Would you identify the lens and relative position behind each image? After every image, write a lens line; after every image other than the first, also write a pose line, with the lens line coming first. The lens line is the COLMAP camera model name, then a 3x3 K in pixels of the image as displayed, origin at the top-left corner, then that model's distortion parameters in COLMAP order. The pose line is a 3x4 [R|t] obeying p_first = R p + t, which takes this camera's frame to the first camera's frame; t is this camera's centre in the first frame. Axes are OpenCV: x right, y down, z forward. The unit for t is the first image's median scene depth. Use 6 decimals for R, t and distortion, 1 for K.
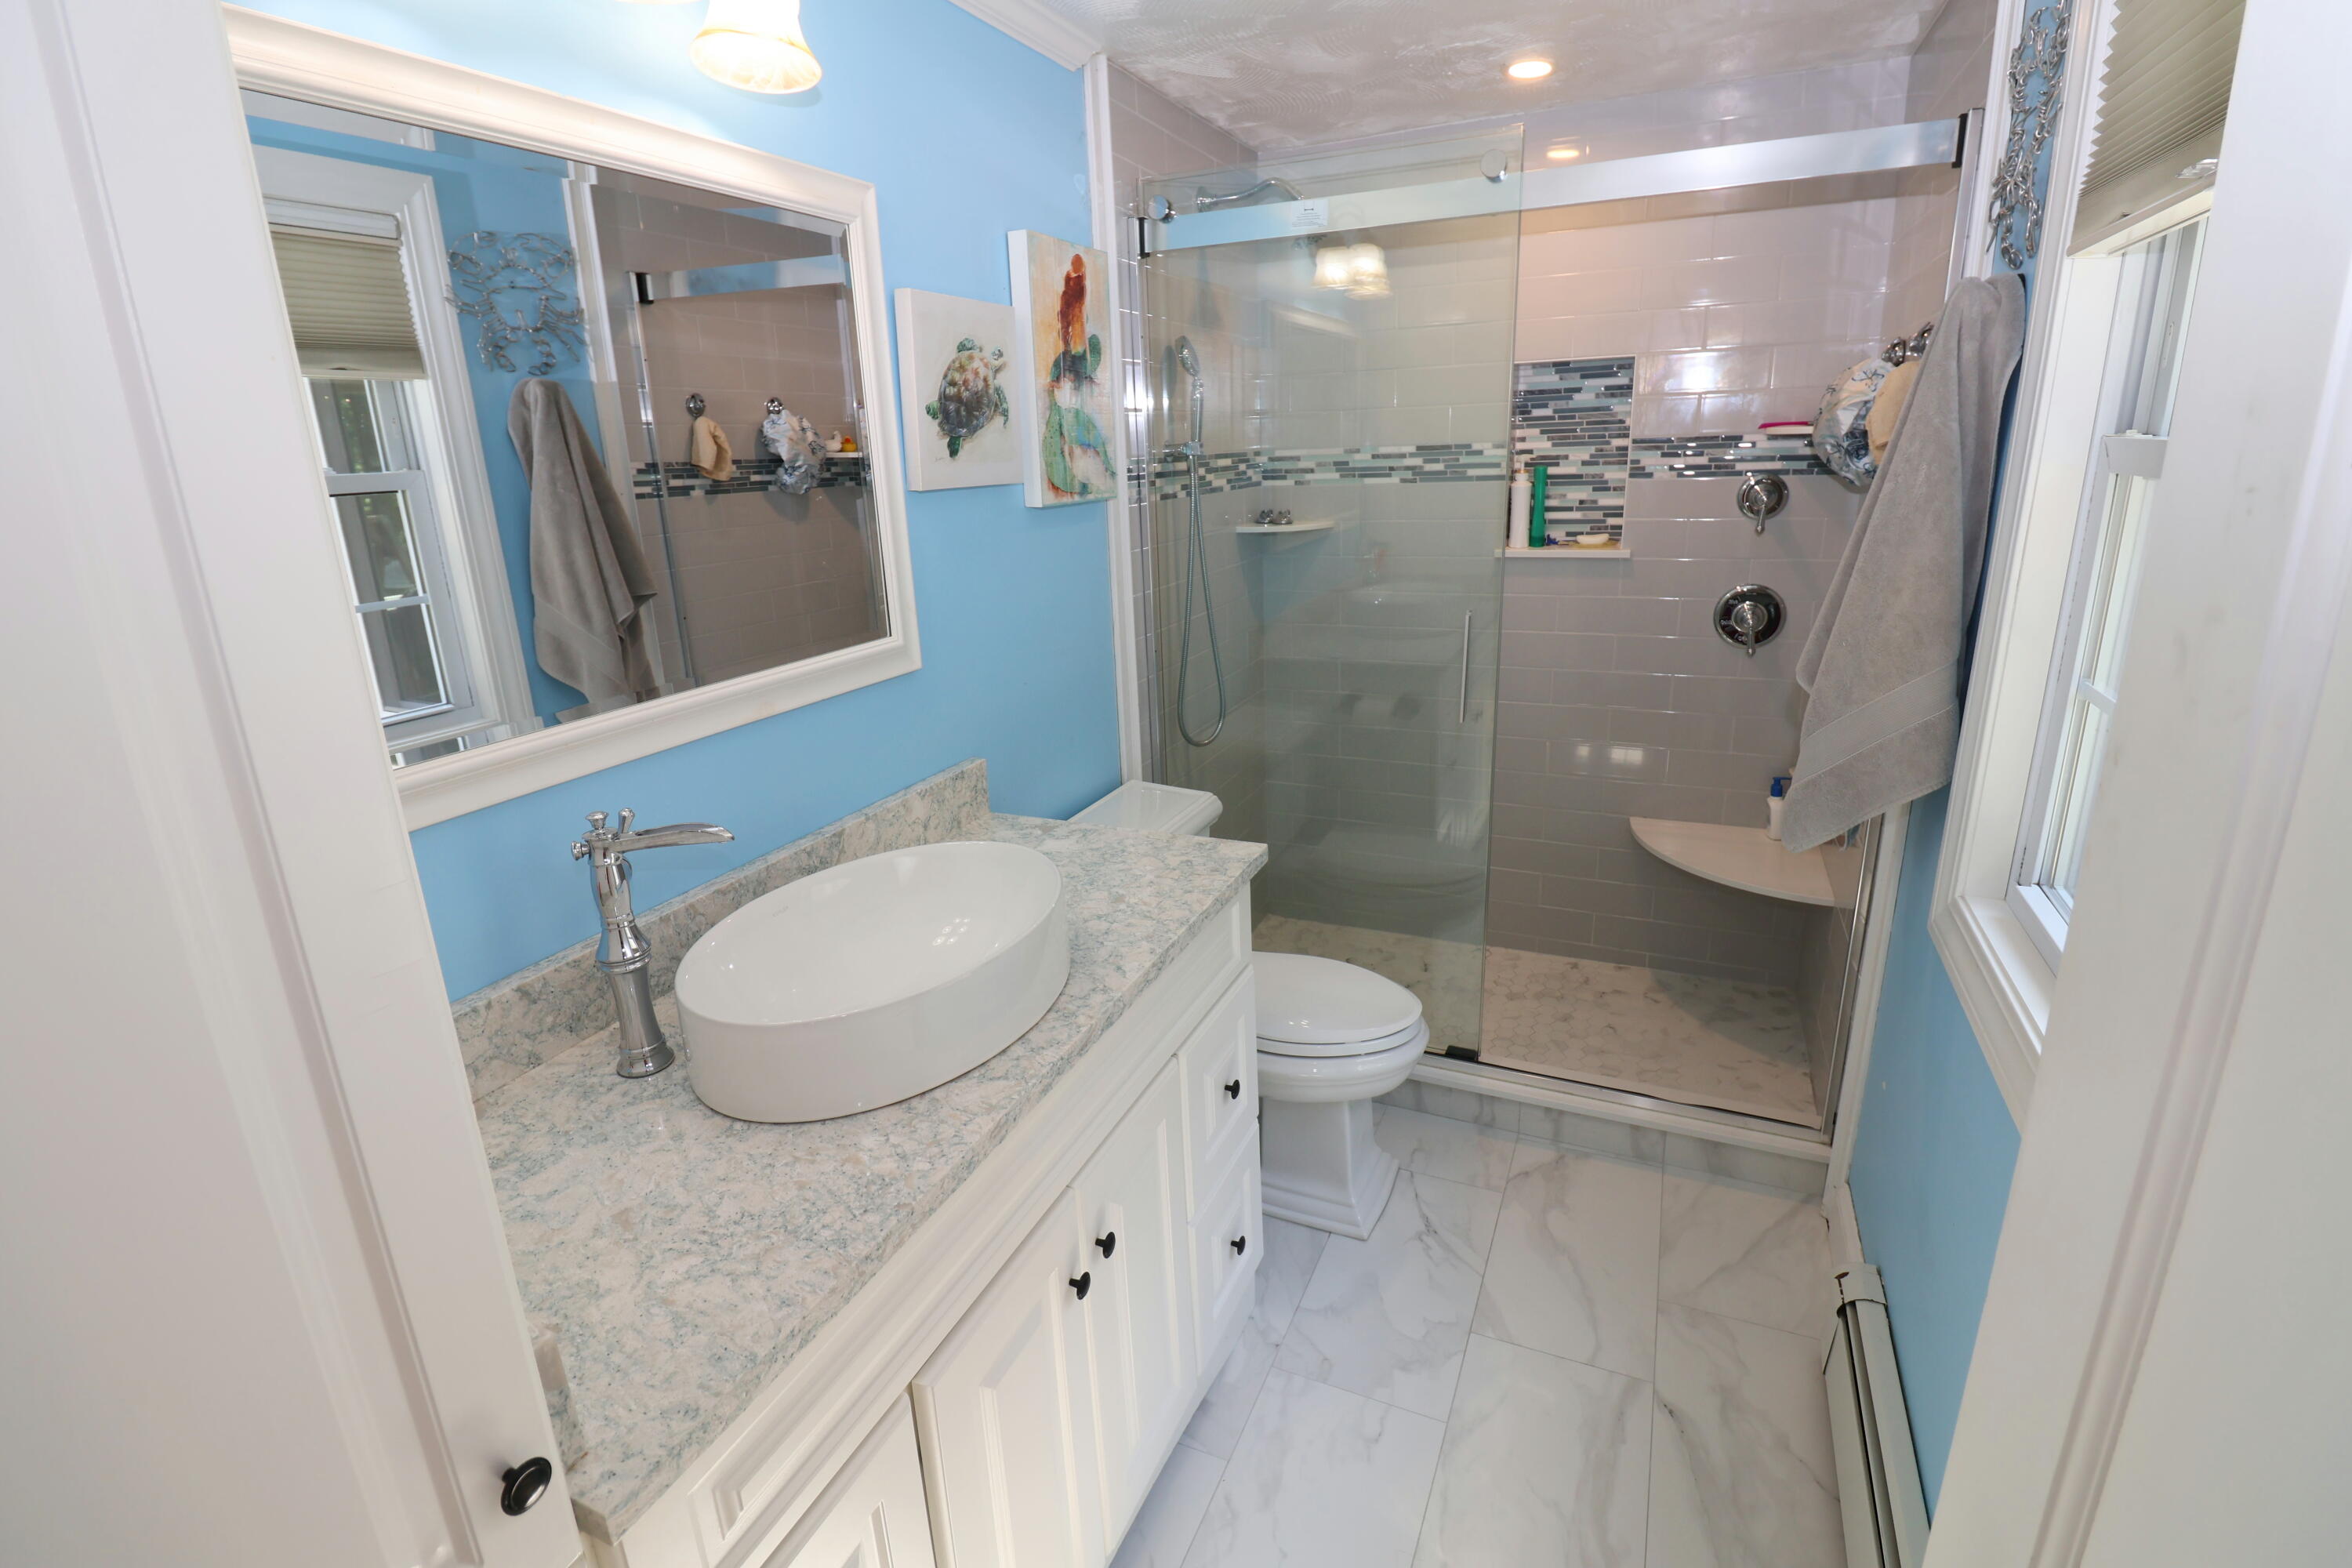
lens RADIAL K [[1083.0, 0, 1188.0], [0, 1083.0, 776.9], [0, 0, 1]] dist [-0.005463, -0.009818]
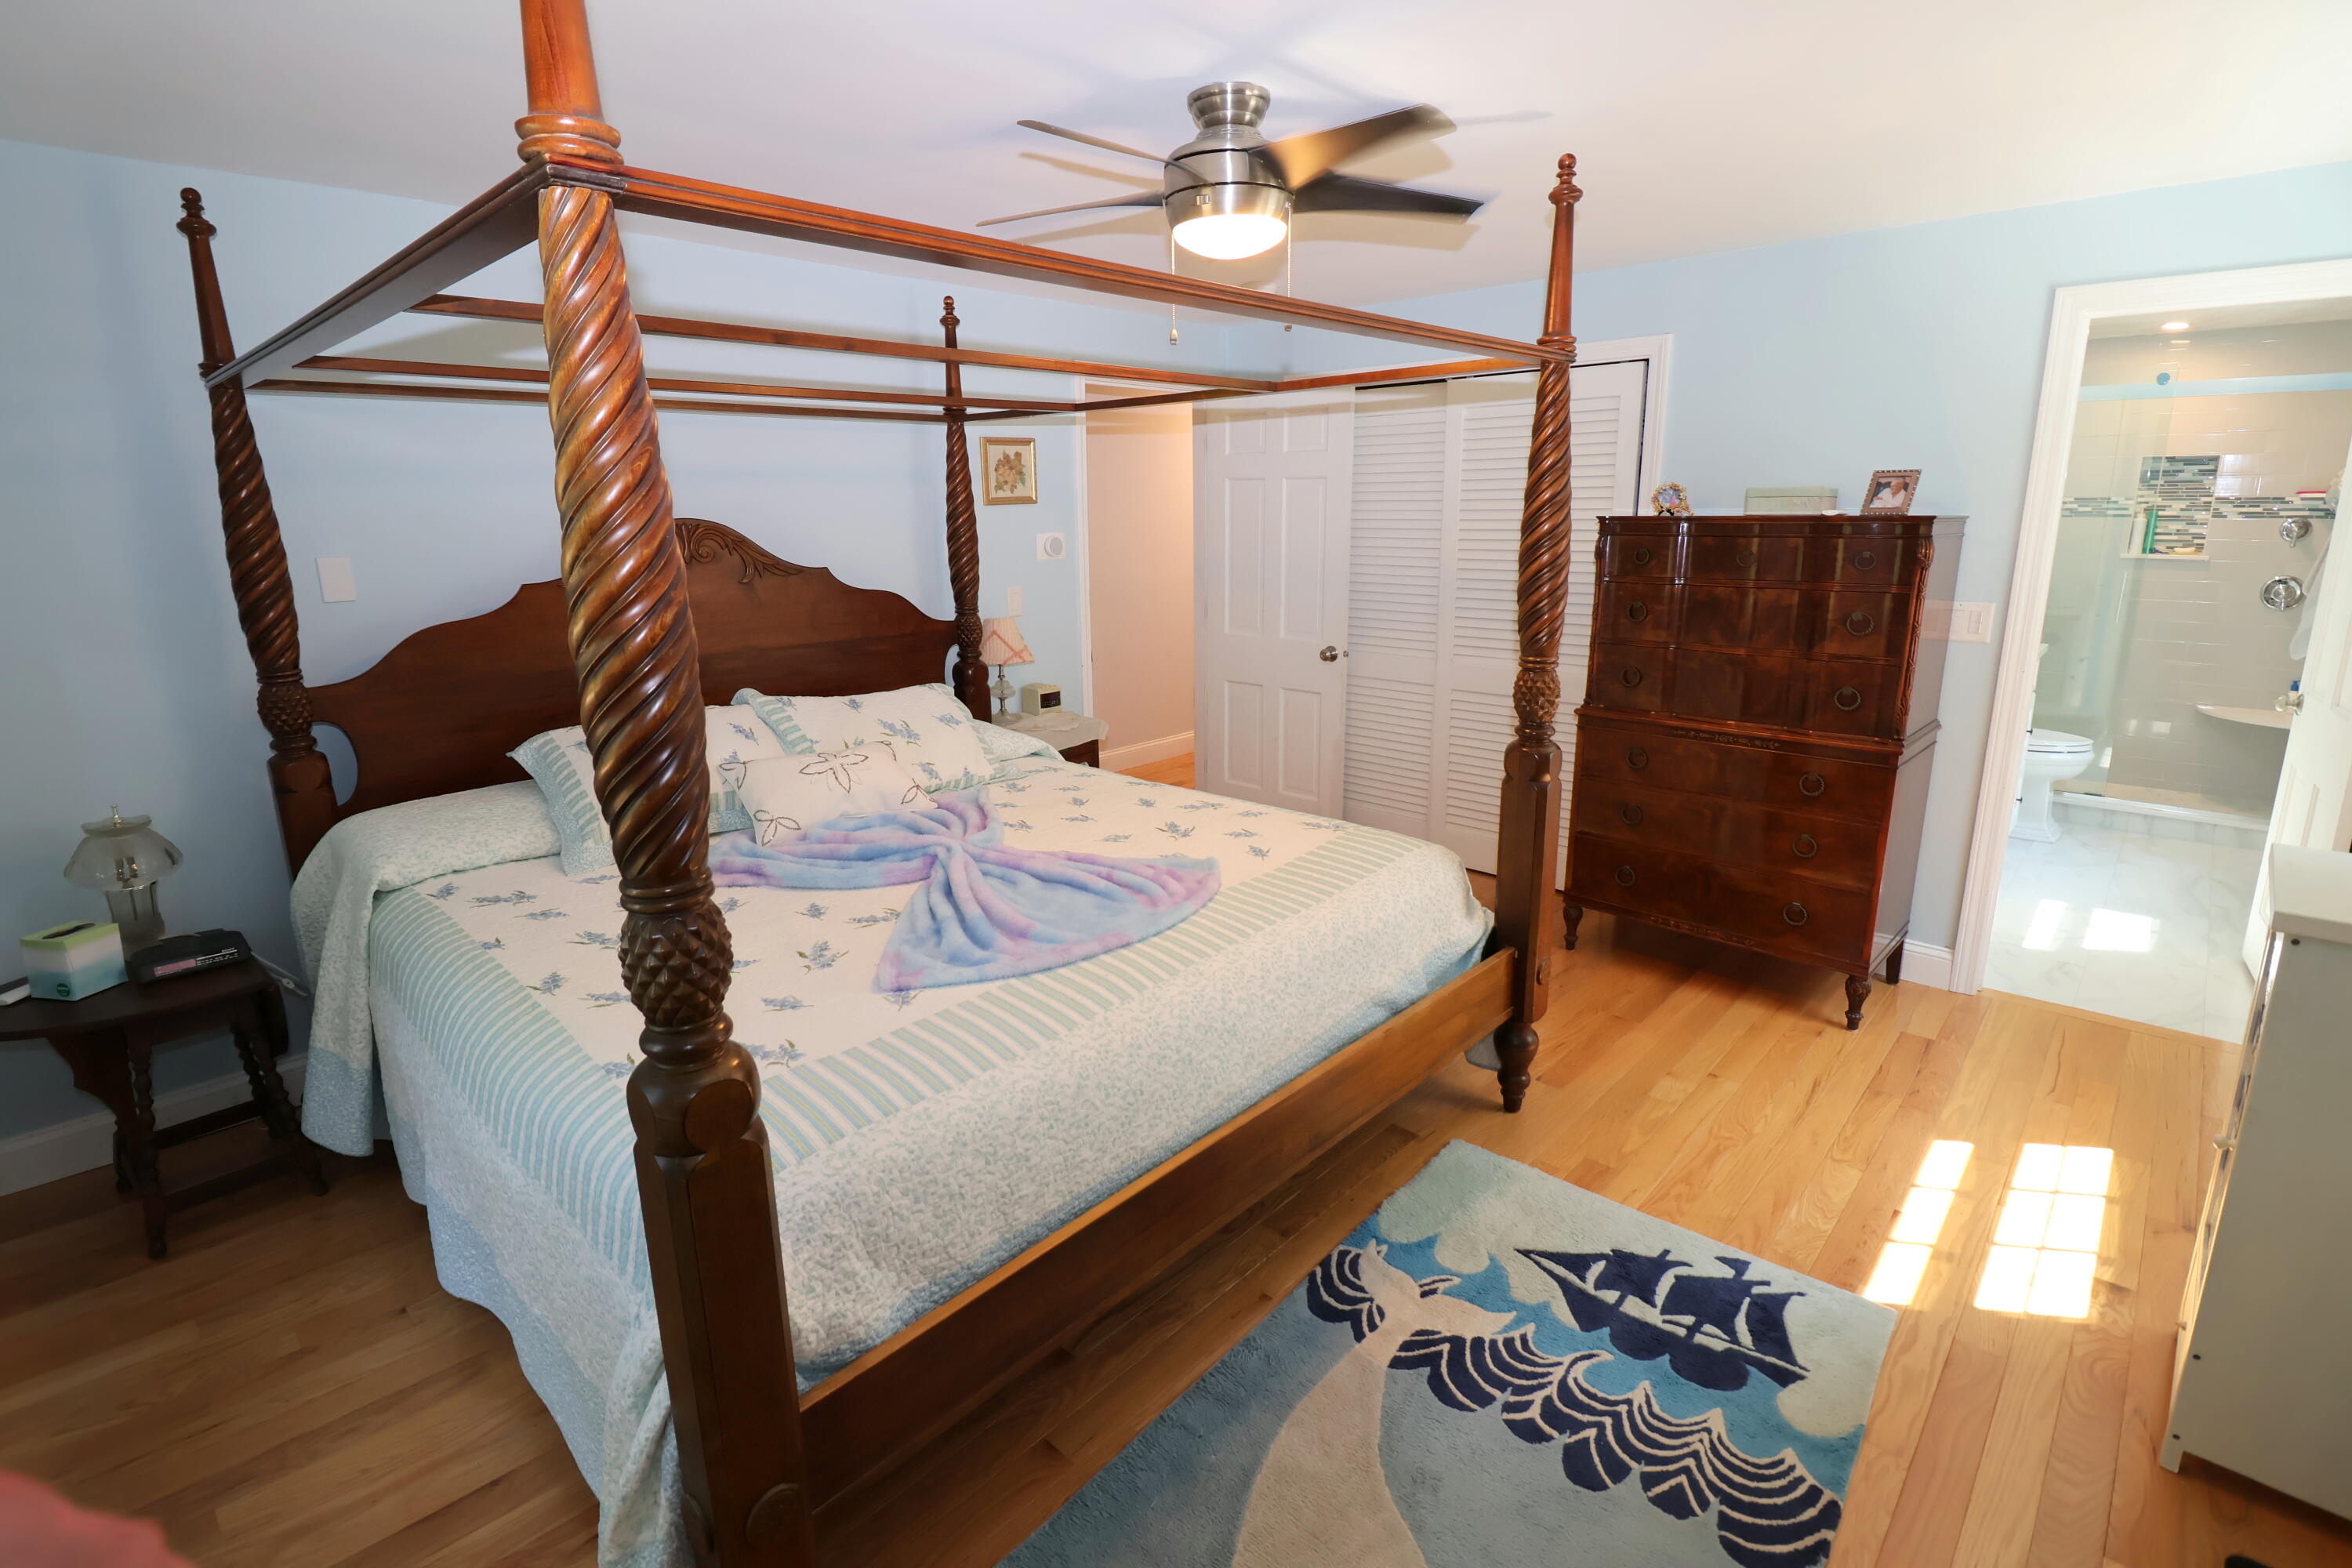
lens RADIAL K [[1083.0, 0, 1194.1], [0, 1083.0, 780.2], [0, 0, 1]] dist [-0.005463, -0.009818]
pose [[0.945373, 0.093445, -0.312310, -0.635154], [-0.103944, 0.994436, -0.017100, 0.388612], [0.308974, 0.048629, 0.949826, -1.275290]]
